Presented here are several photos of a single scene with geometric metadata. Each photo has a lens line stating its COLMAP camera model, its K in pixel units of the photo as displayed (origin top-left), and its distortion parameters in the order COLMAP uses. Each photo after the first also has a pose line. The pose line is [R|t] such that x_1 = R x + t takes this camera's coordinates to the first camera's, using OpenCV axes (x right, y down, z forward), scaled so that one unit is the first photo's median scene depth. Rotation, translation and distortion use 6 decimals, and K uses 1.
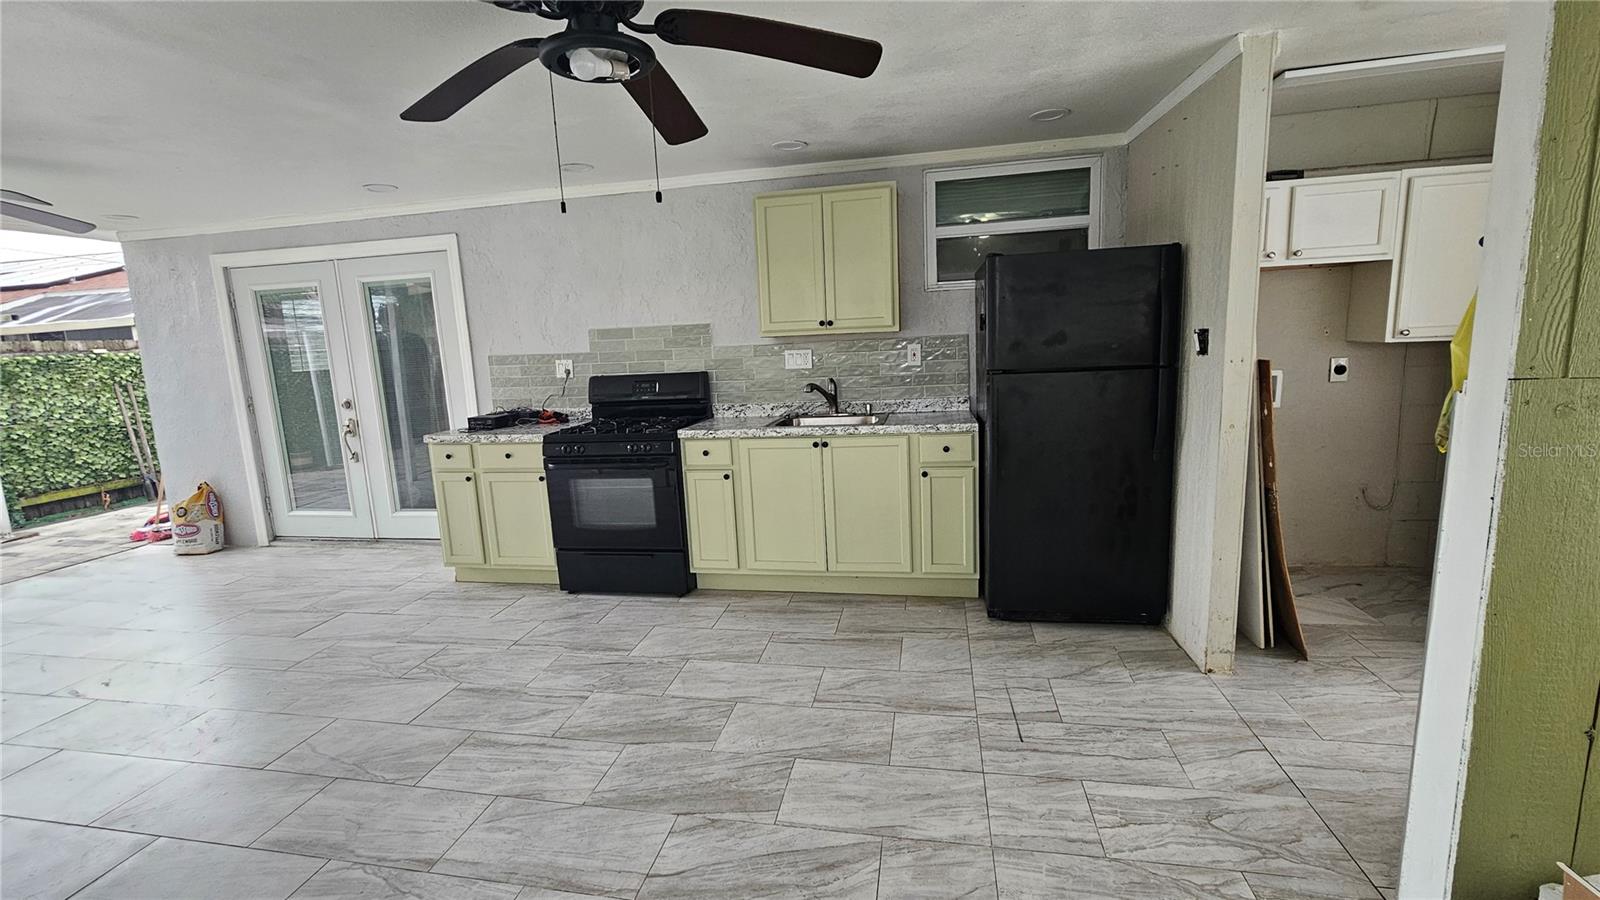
lens RADIAL K [[658.1, 0, 797.6], [0, 658.1, 448.8], [0, 0, 1]] dist [-0.001110, 0.000368]
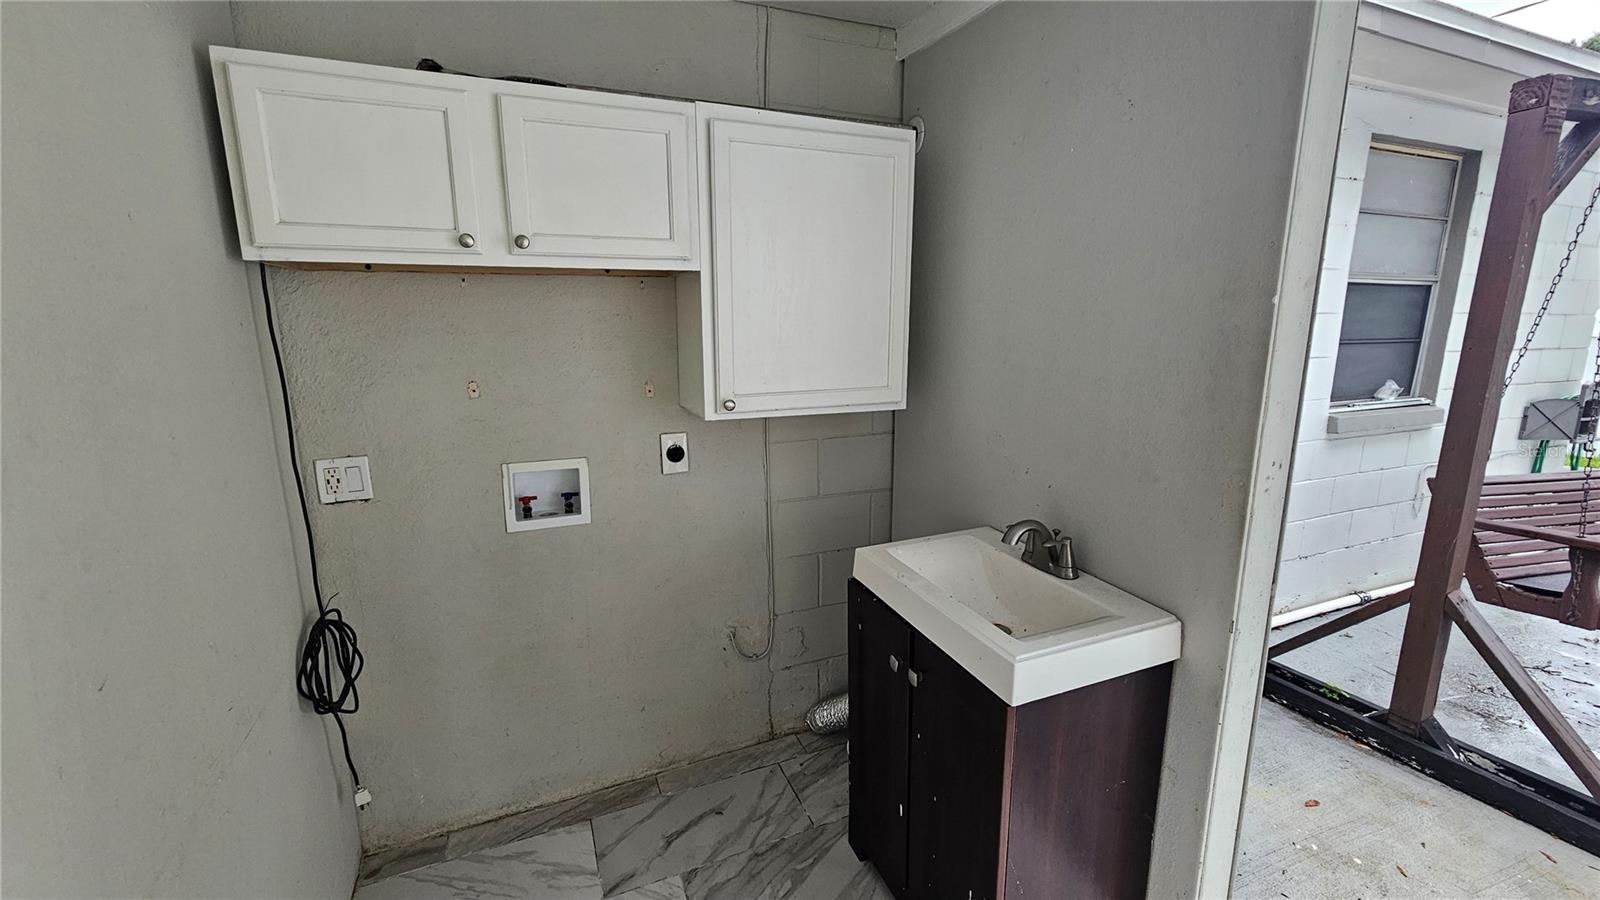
lens RADIAL K [[658.1, 0, 799.6], [0, 658.1, 450.7], [0, 0, 1]] dist [-0.001110, 0.000368]
pose [[0.830590, -0.070195, 0.552443, 0.607899], [0.057840, 0.997533, 0.039787, -0.143722], [-0.553872, -0.001093, 0.832601, 0.459729]]
